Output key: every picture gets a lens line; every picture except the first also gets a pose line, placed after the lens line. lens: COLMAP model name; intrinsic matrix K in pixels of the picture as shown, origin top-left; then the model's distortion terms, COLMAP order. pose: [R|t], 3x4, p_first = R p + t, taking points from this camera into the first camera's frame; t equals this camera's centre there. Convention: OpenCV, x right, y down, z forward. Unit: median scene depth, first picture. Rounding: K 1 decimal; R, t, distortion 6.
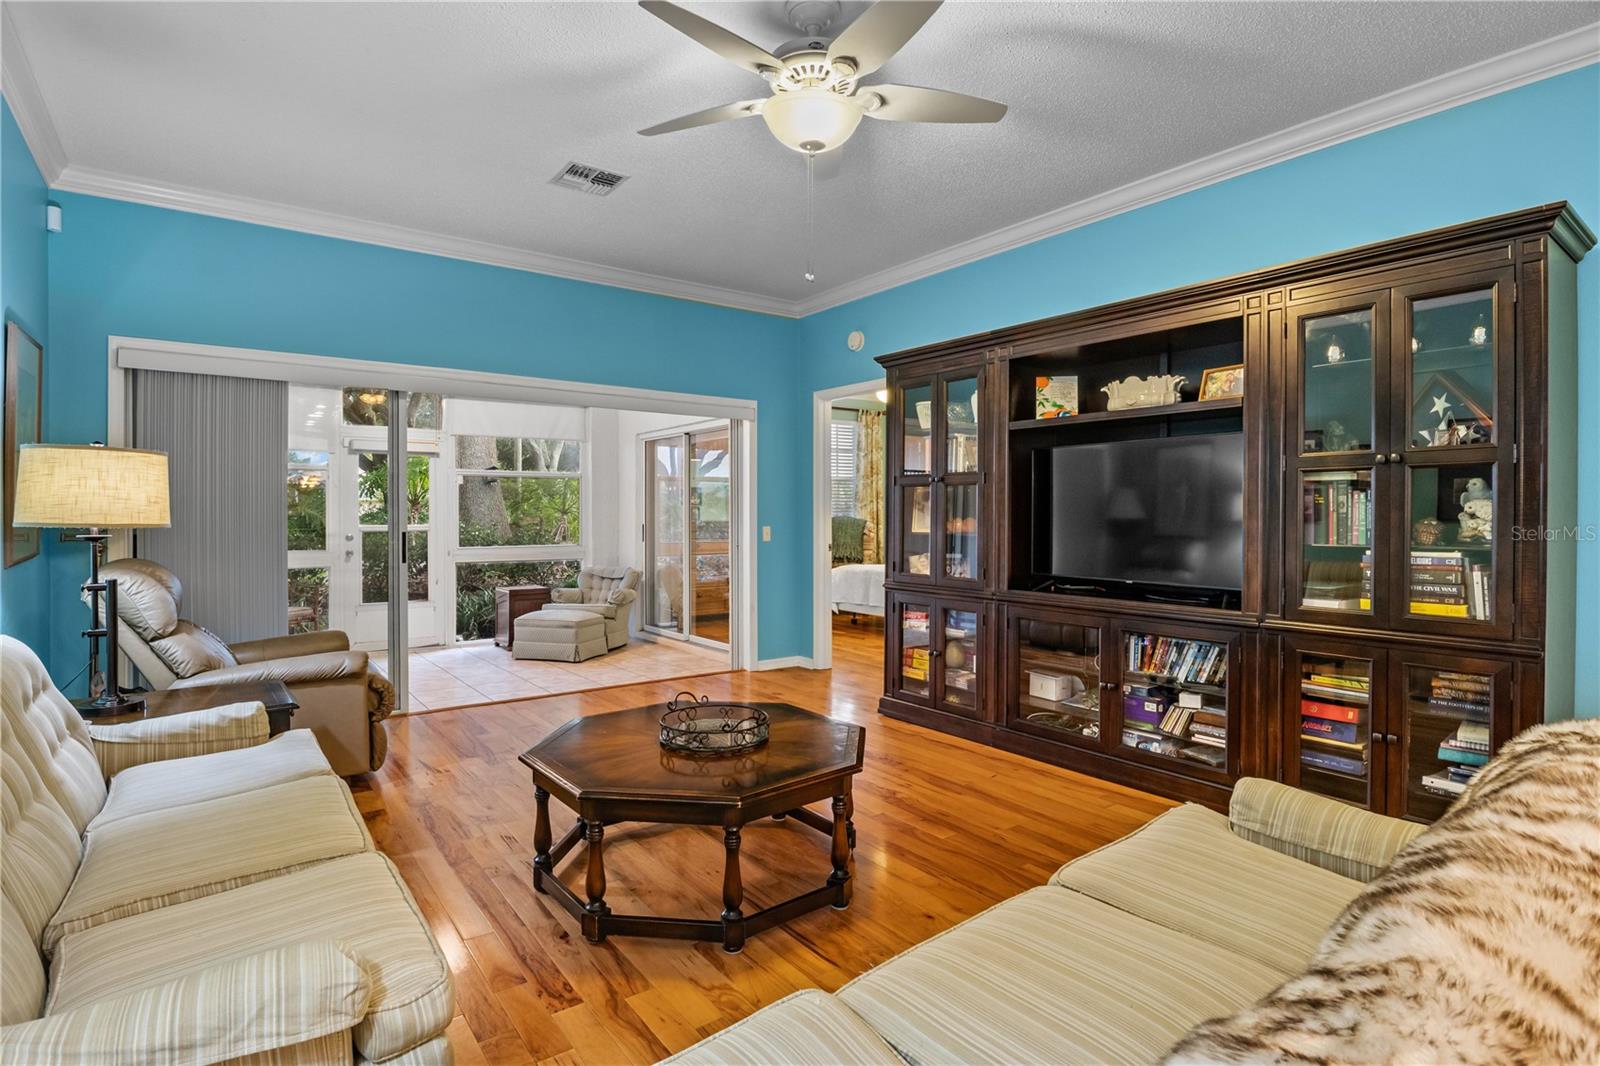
lens RADIAL K [[801.0, 0, 802.1], [0, 801.0, 524.9], [0, 0, 1]] dist [-0.018153, -0.000556]
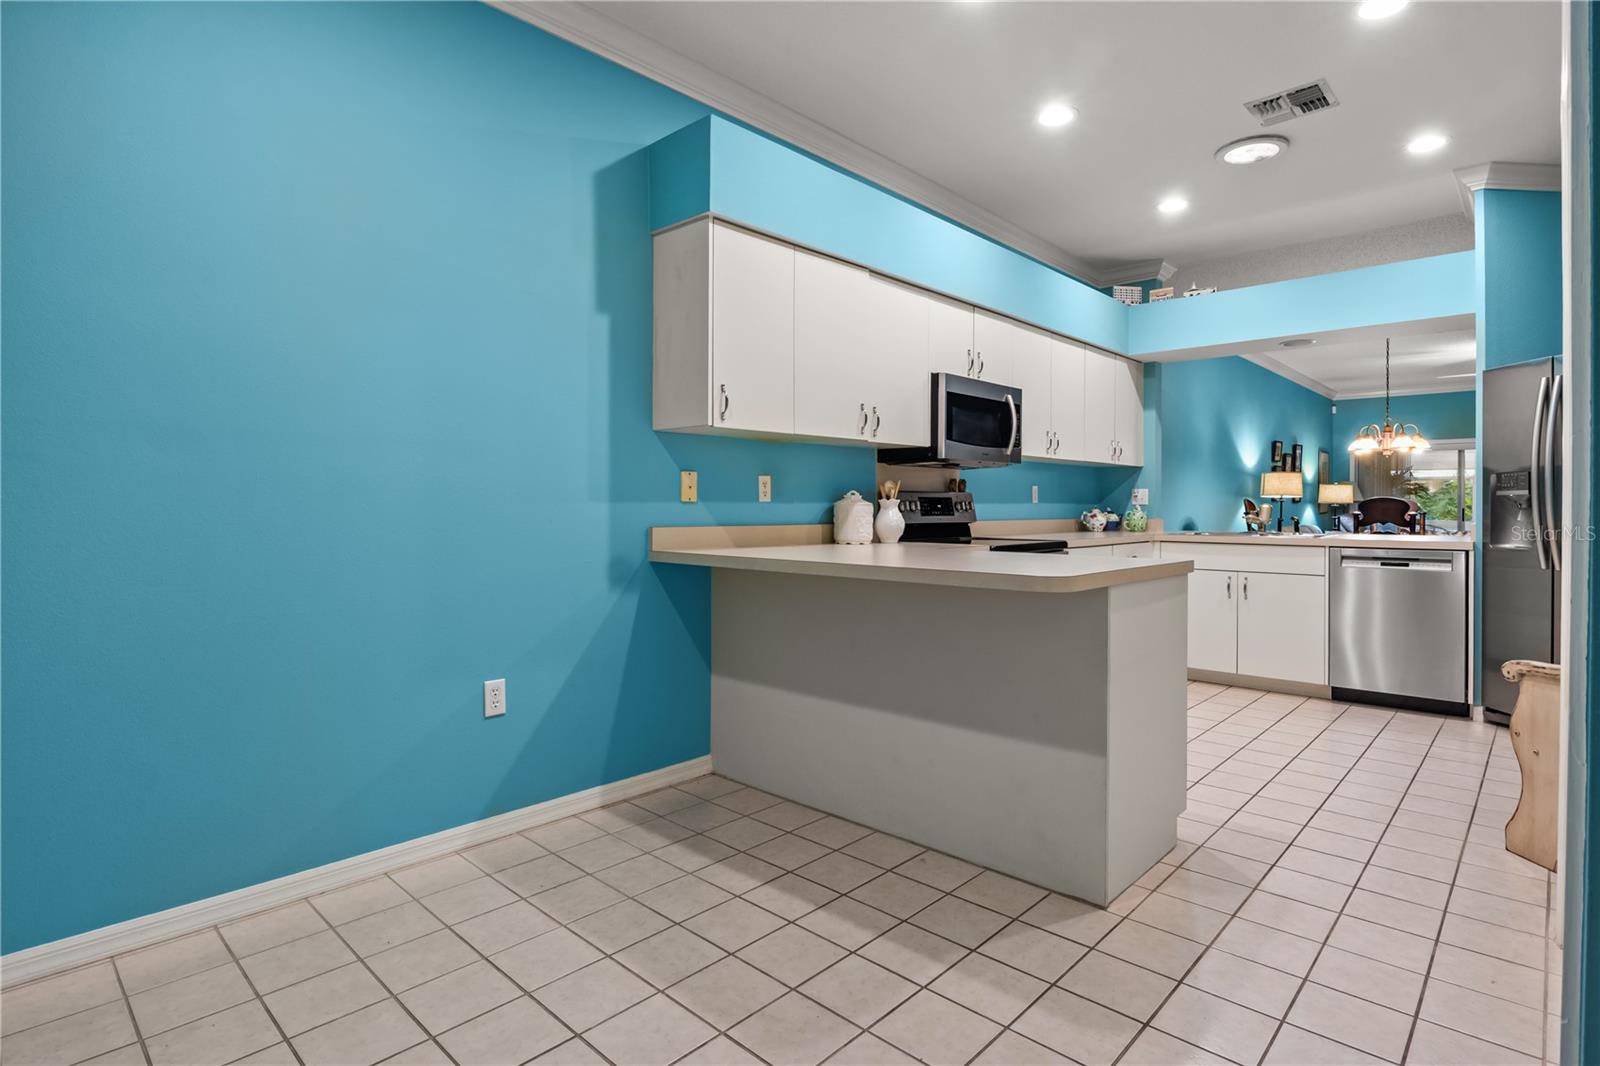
lens RADIAL K [[801.2, 0, 816.5], [0, 801.2, 510.7], [0, 0, 1]] dist [-0.015112, -0.000306]
pose [[0.188960, 0.007052, -0.981959, 1.783023], [-0.015591, 0.999870, 0.004180, 0.044015], [0.981861, 0.014520, 0.189045, -1.633646]]
